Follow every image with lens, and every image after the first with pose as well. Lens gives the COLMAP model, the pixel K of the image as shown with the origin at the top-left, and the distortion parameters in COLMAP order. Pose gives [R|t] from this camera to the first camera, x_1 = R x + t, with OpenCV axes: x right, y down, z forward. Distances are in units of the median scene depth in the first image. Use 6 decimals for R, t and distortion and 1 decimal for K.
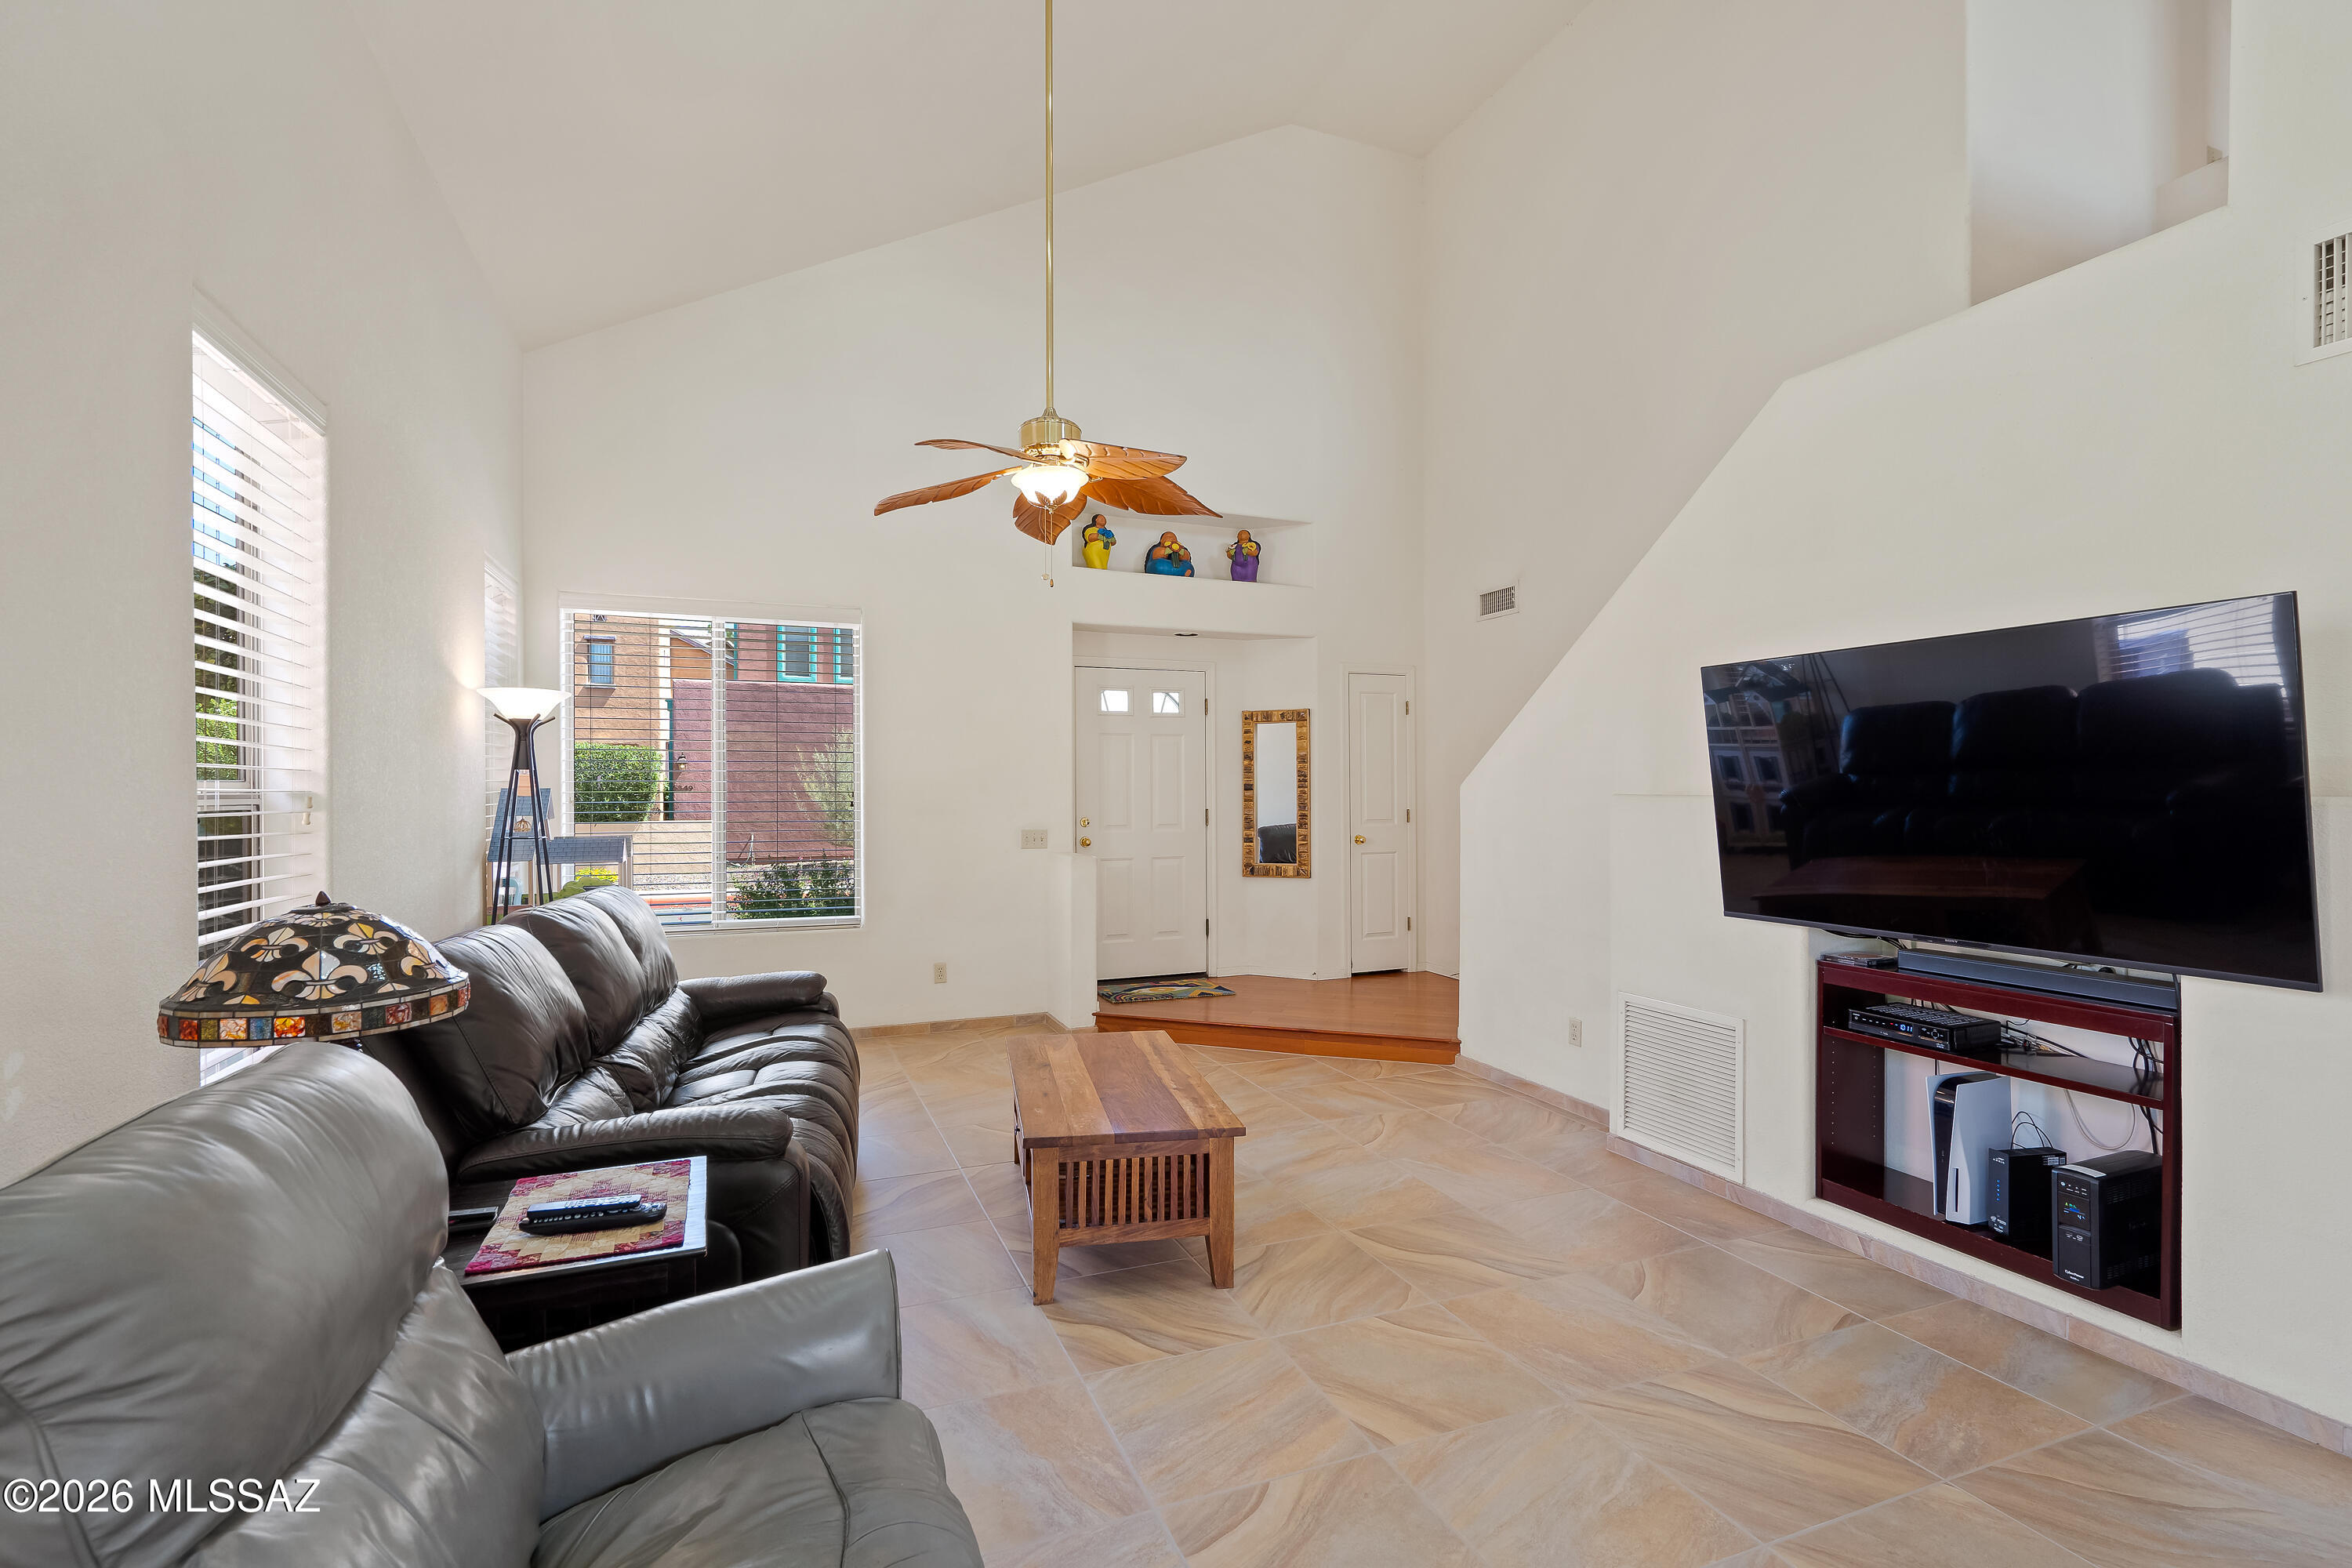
lens RADIAL K [[1075.7, 0, 1171.0], [0, 1075.7, 795.5], [0, 0, 1]] dist [-0.000544, 0.000001]
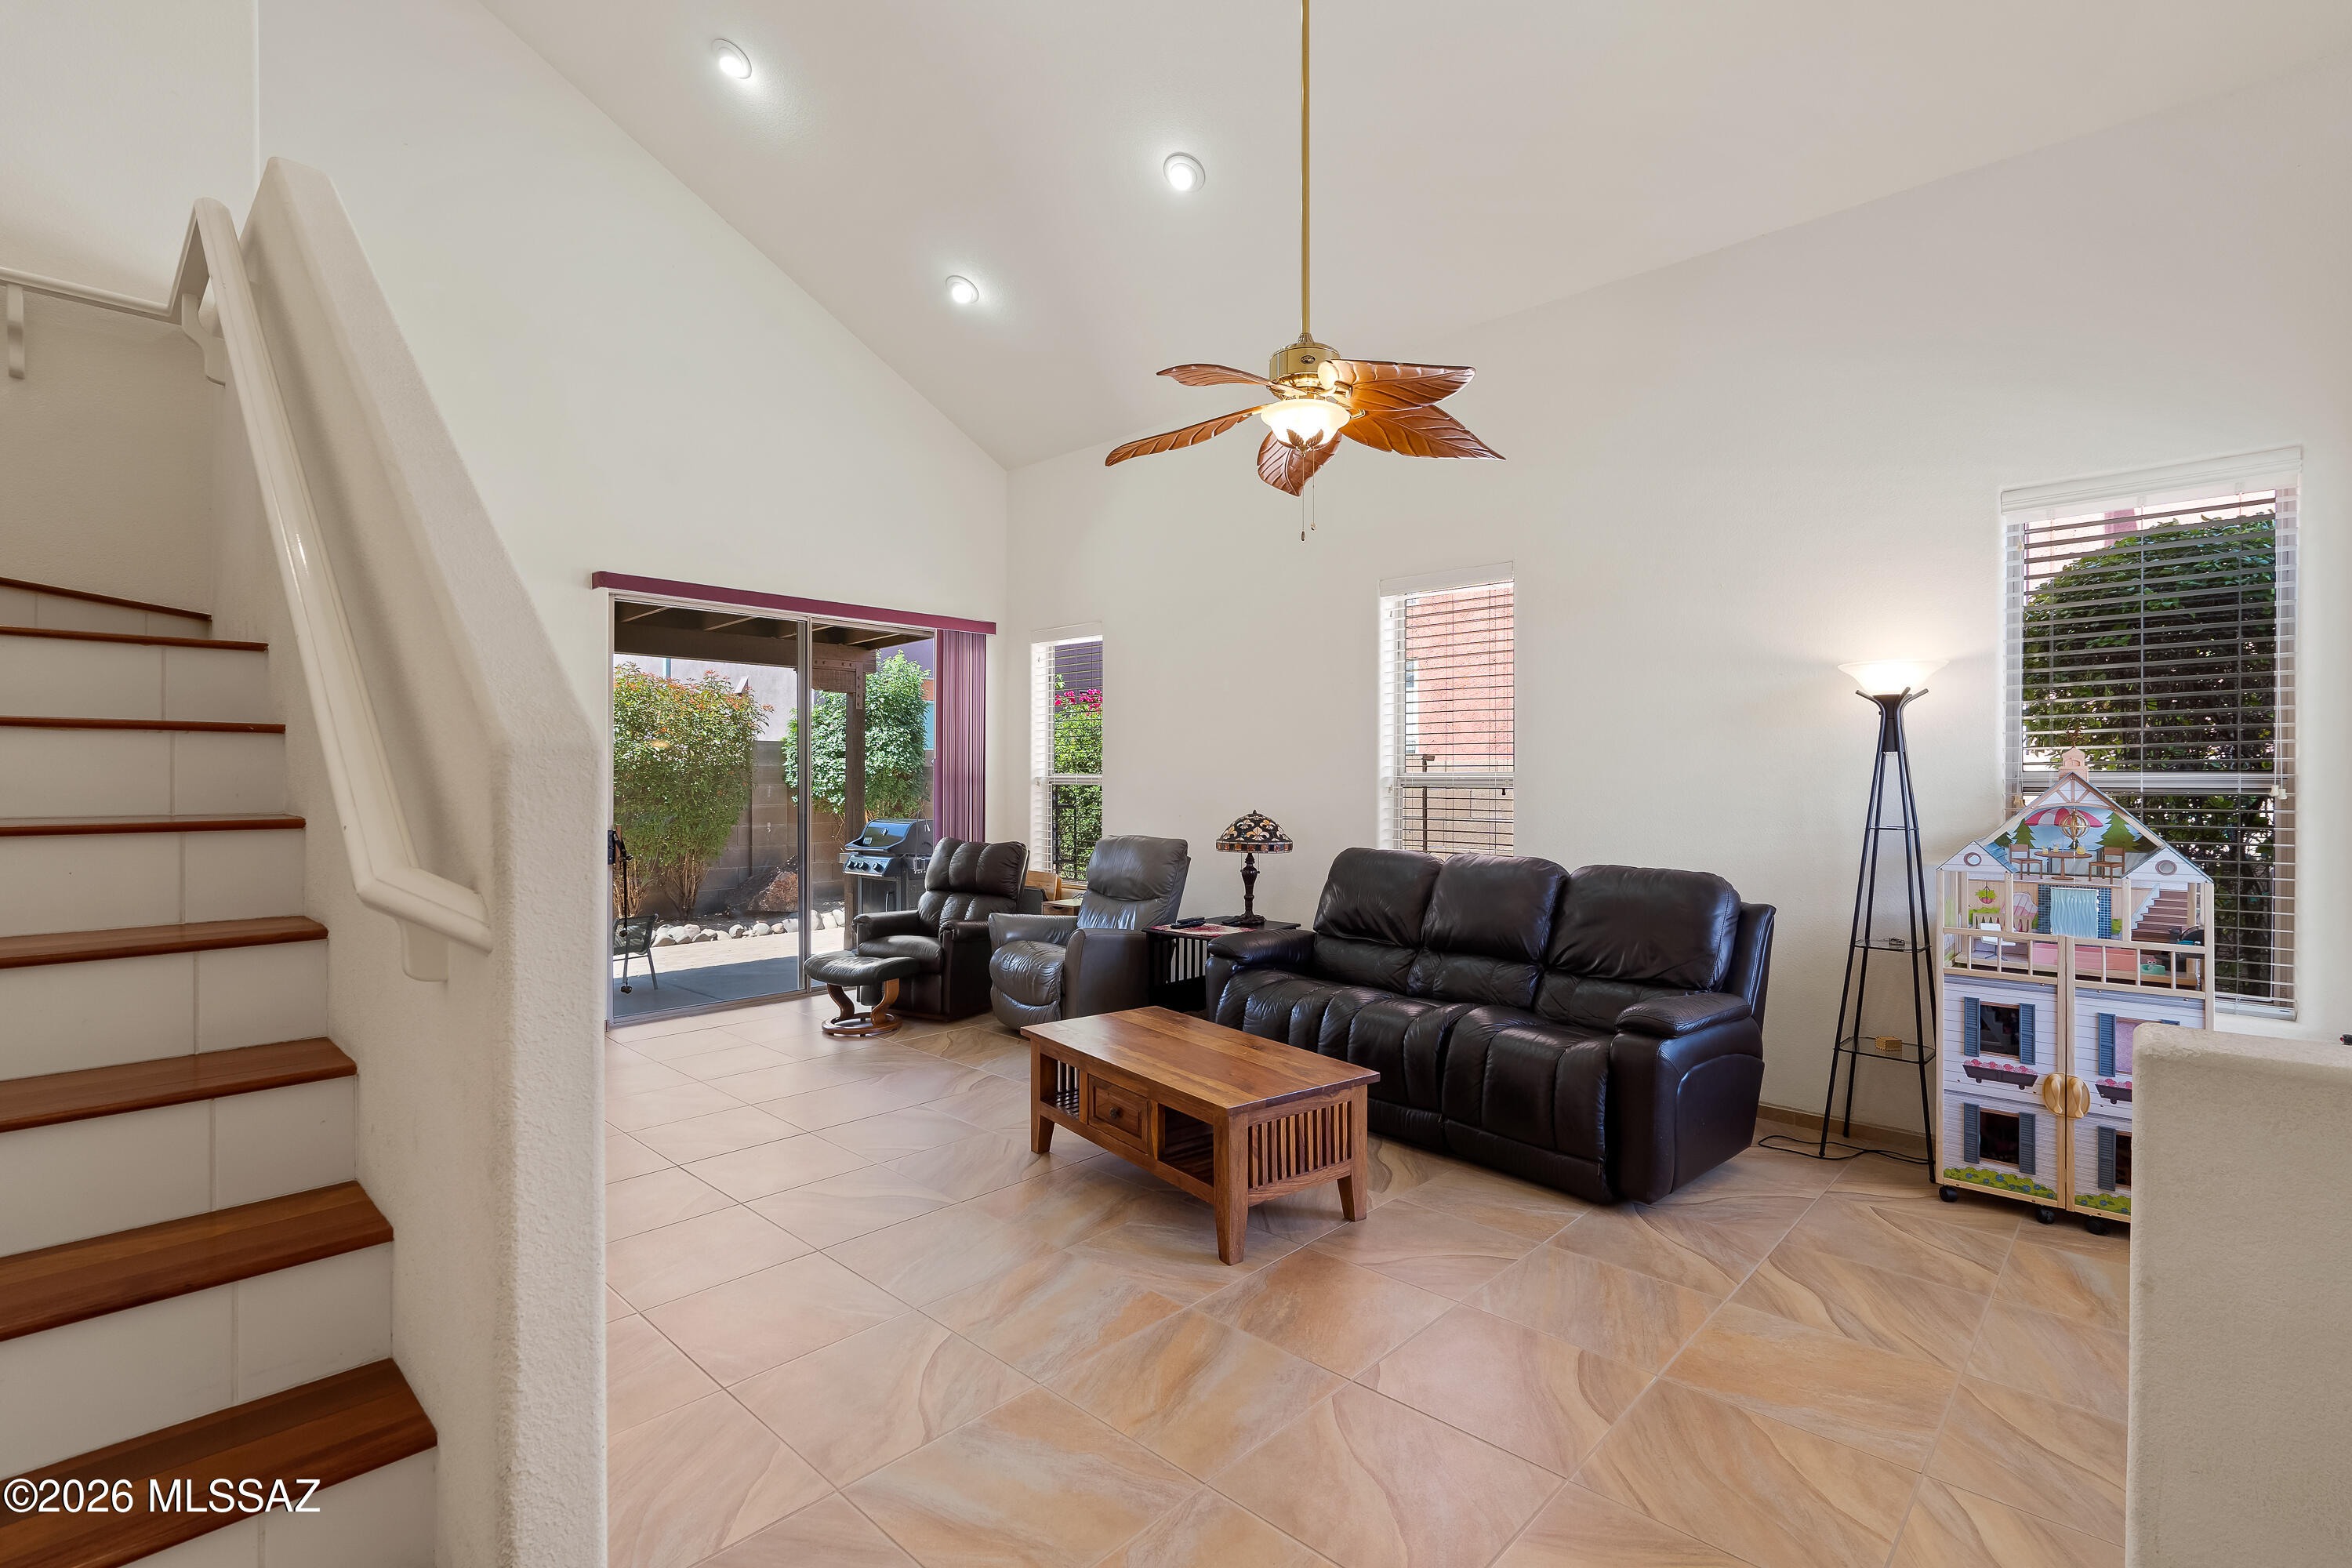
lens RADIAL K [[1069.0, 0, 1176.0], [0, 1069.0, 784.0], [0, 0, 1]] dist [-0.000020, 0.000031]
pose [[-0.904719, 0.003325, -0.425995, 0.348727], [0.001796, 0.999990, 0.003991, -0.002627], [0.426005, 0.002846, -0.904716, 1.730969]]
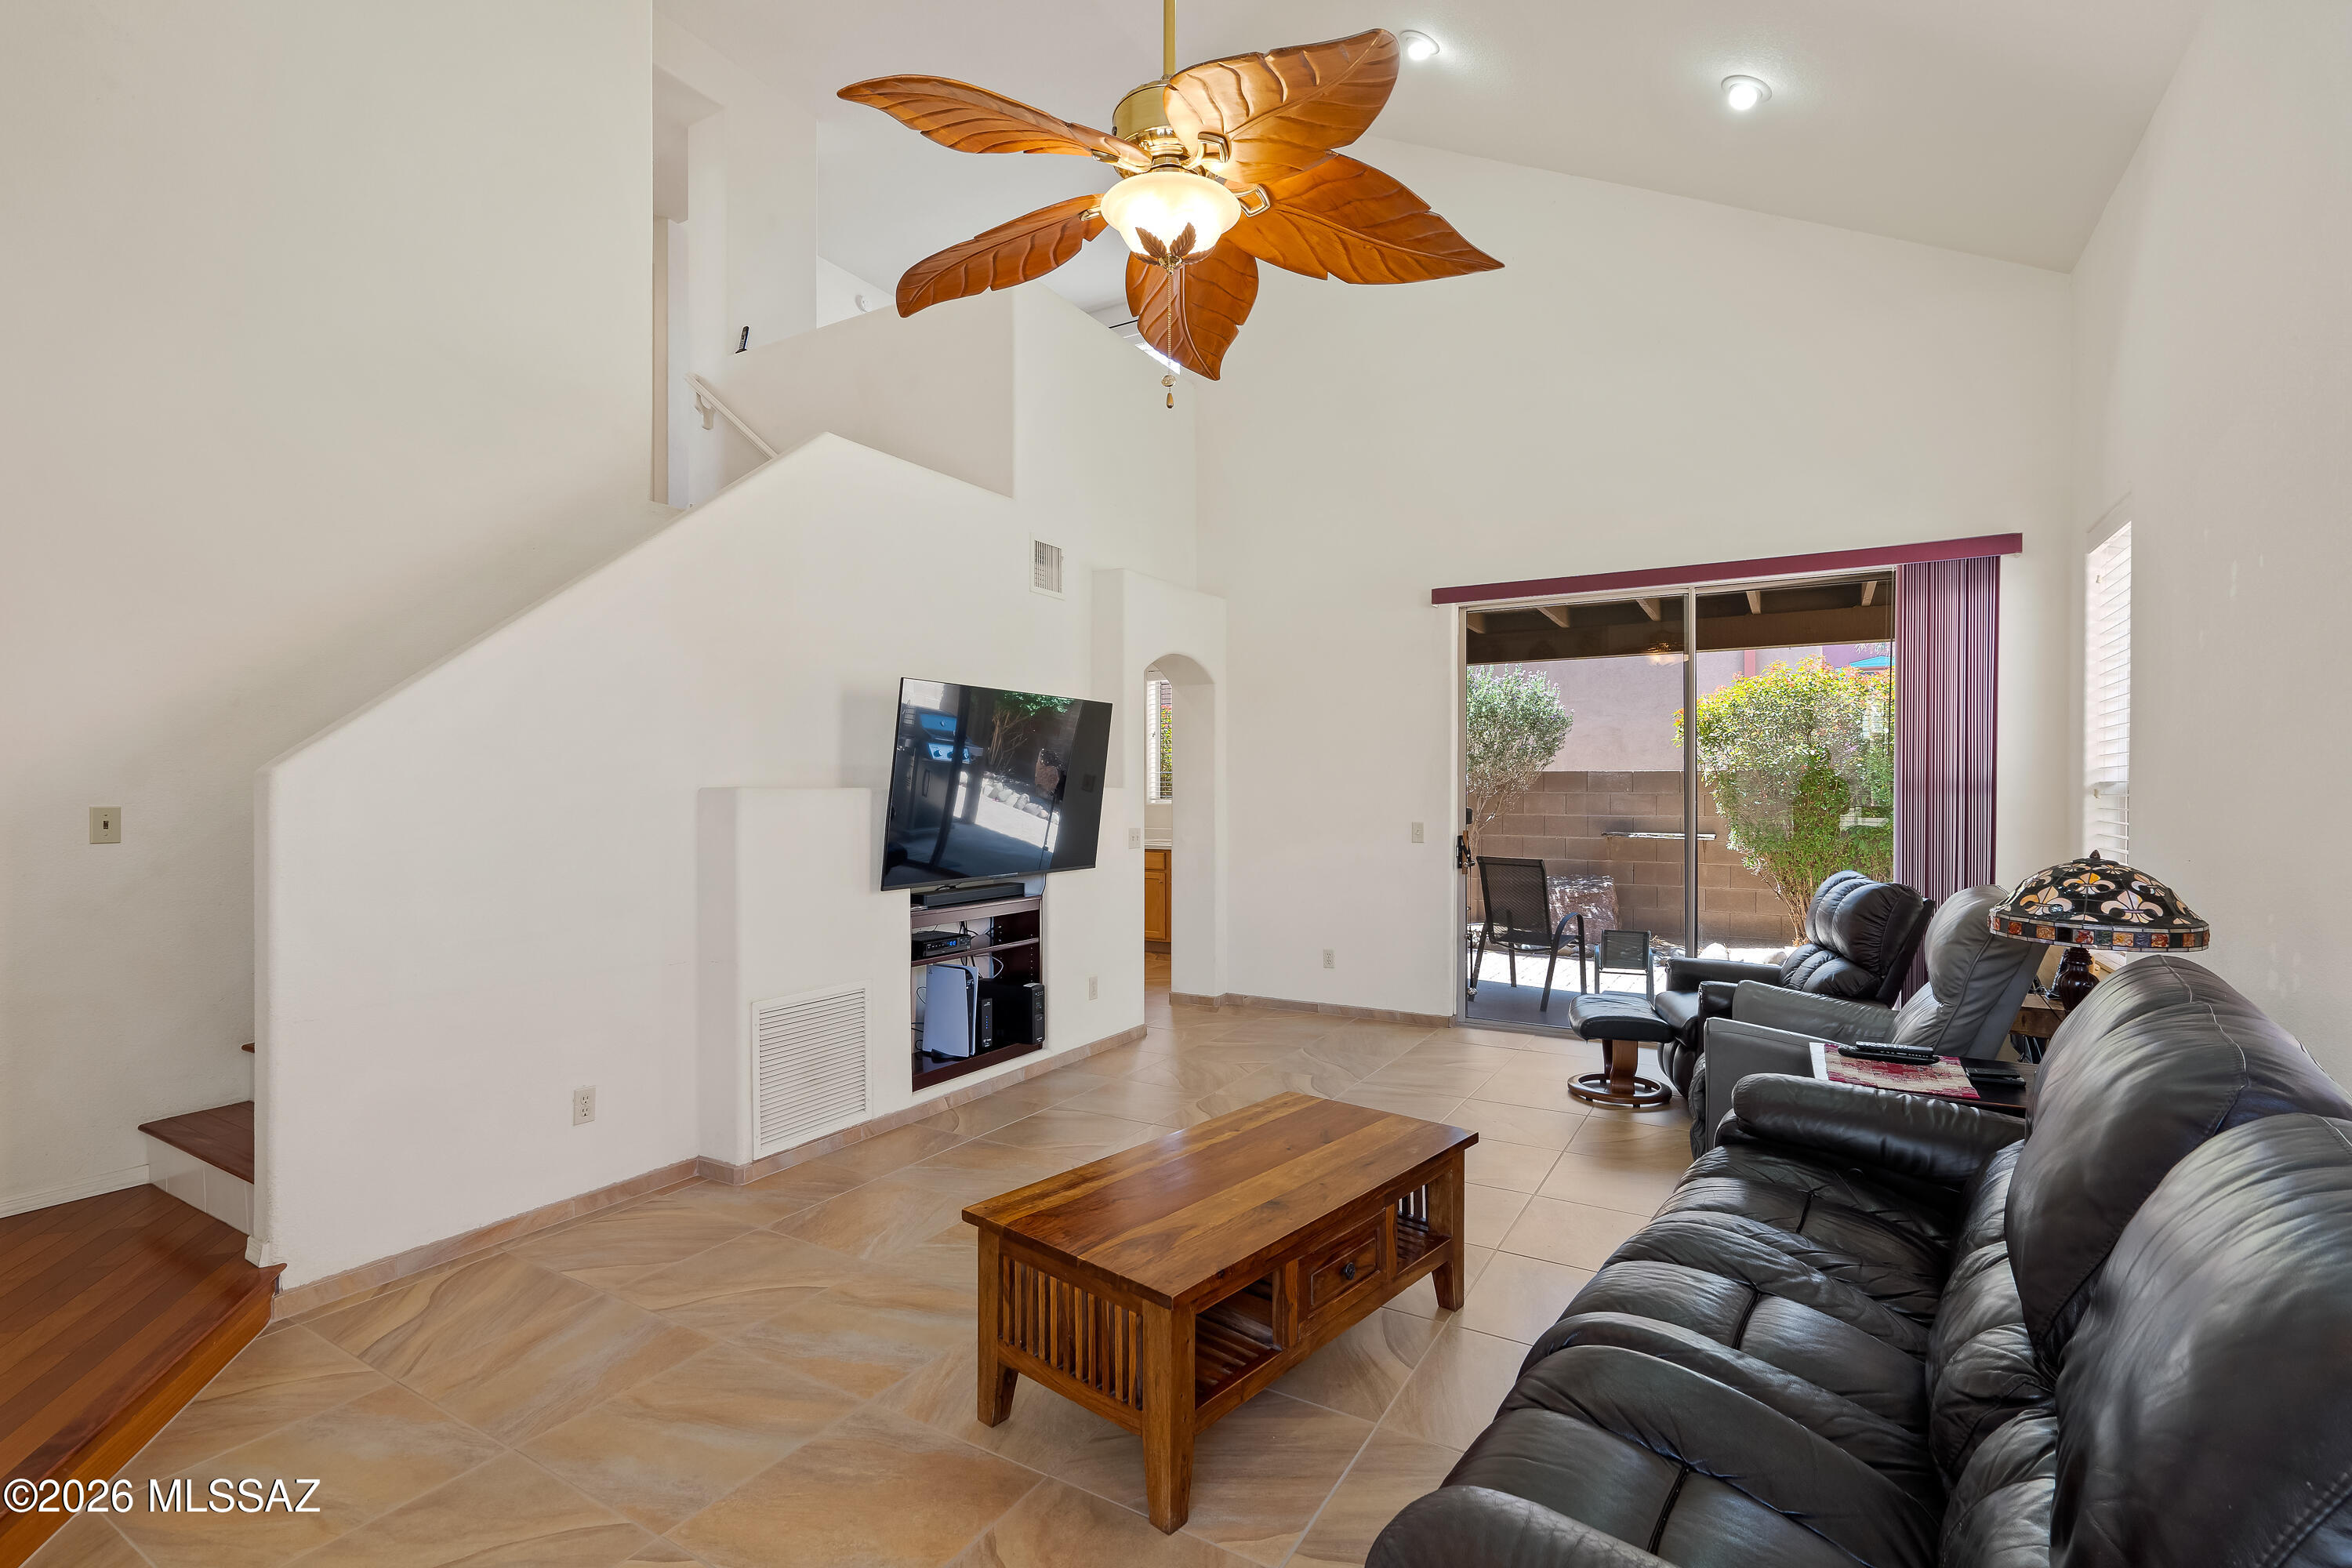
lens RADIAL K [[1075.7, 0, 1171.0], [0, 1075.7, 795.5], [0, 0, 1]] dist [-0.000544, 0.000001]
pose [[-0.615455, -0.005595, 0.788152, -0.544865], [-0.000100, 0.999975, 0.007020, -0.001855], [-0.788172, 0.004242, -0.615441, 1.333133]]
